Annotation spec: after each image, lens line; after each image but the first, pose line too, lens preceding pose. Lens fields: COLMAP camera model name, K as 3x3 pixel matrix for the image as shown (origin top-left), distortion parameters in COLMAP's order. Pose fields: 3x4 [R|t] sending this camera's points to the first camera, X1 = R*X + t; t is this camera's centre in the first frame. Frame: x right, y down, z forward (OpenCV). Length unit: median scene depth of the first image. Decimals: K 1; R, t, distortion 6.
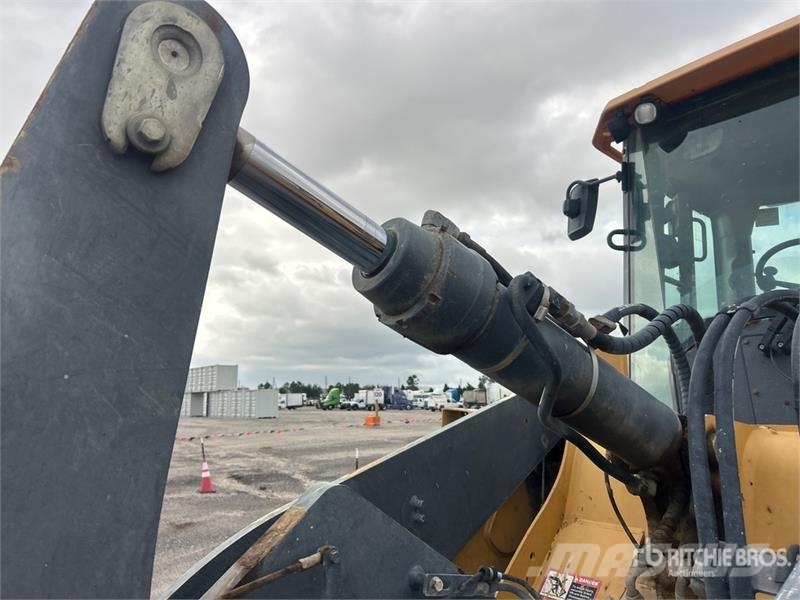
lens RADIAL K [[612.4, 0, 411.1], [0, 612.4, 300.6], [0, 0, 1]] dist [0.073444, -0.106279]
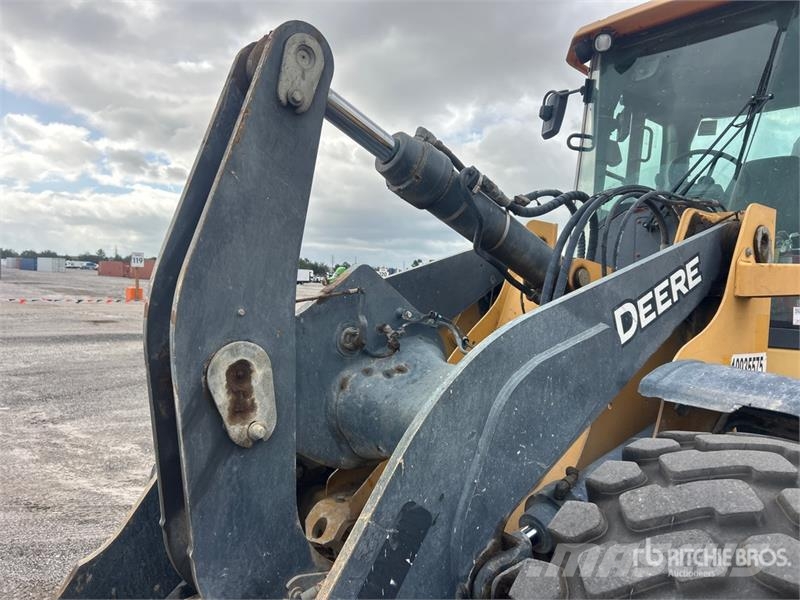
lens RADIAL K [[622.2, 0, 397.2], [0, 622.2, 316.5], [0, 0, 1]] dist [0.059367, -0.119901]
pose [[0.997505, 0.065282, -0.026873, 0.046046], [-0.058214, 0.975963, 0.210019, 0.012088], [0.039937, -0.207930, 0.977328, -0.840523]]
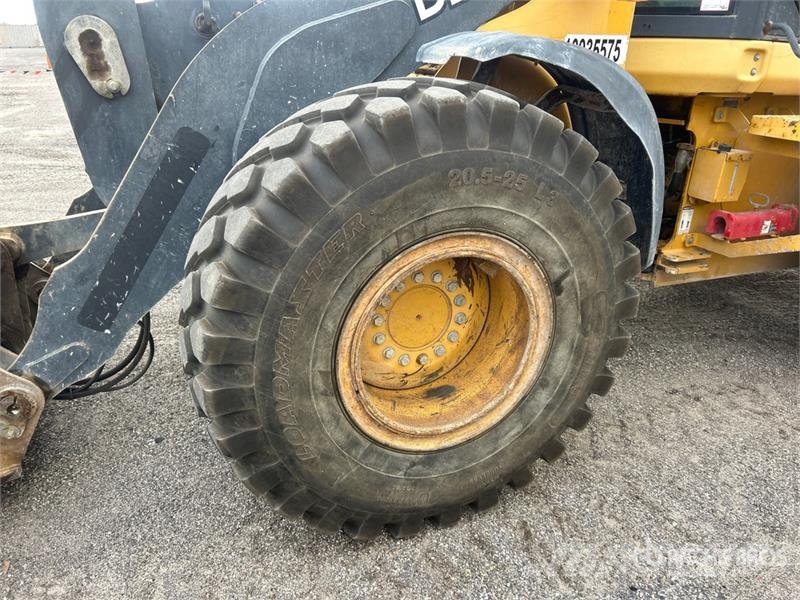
lens RADIAL K [[615.2, 0, 396.9], [0, 615.2, 341.7], [0, 0, 1]] dist [0.000634, -0.001567]
pose [[0.951923, 0.158396, -0.262207, 1.113525], [0.021217, 0.819799, 0.572258, 0.123079], [0.305600, -0.550309, 0.777025, -1.210141]]
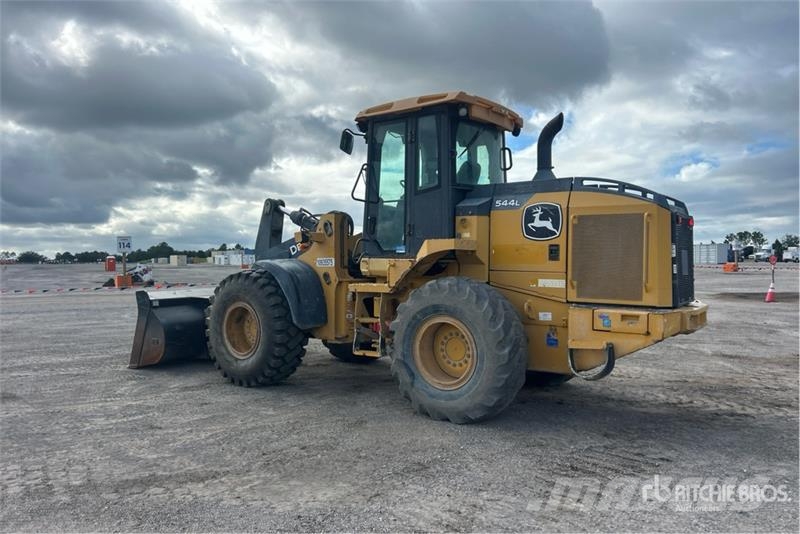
lens RADIAL K [[620.0, 0, 400.0], [0, 620.0, 267.0], [0, 0, 1]] dist [0.052958, -0.002110]
pose [[0.222424, 0.040745, -0.974098, 7.331503], [0.173329, 0.981558, 0.080635, 0.162855], [0.959419, -0.186774, 0.211260, 0.365567]]
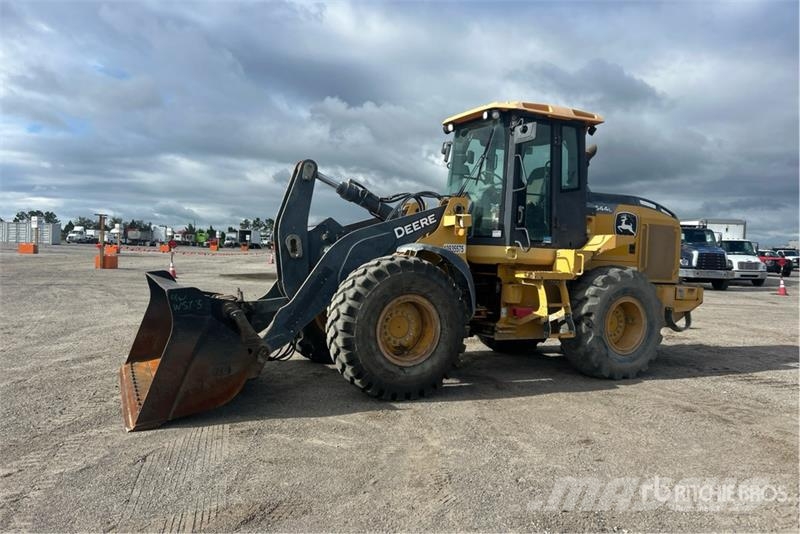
lens RADIAL K [[613.7, 0, 416.9], [0, 613.7, 266.0], [0, 0, 1]] dist [0.098772, -0.179105]
pose [[0.972337, 0.066119, -0.224031, 2.004798], [-0.018793, 0.978136, 0.207114, -0.539918], [0.232827, -0.197174, 0.952320, -4.638425]]
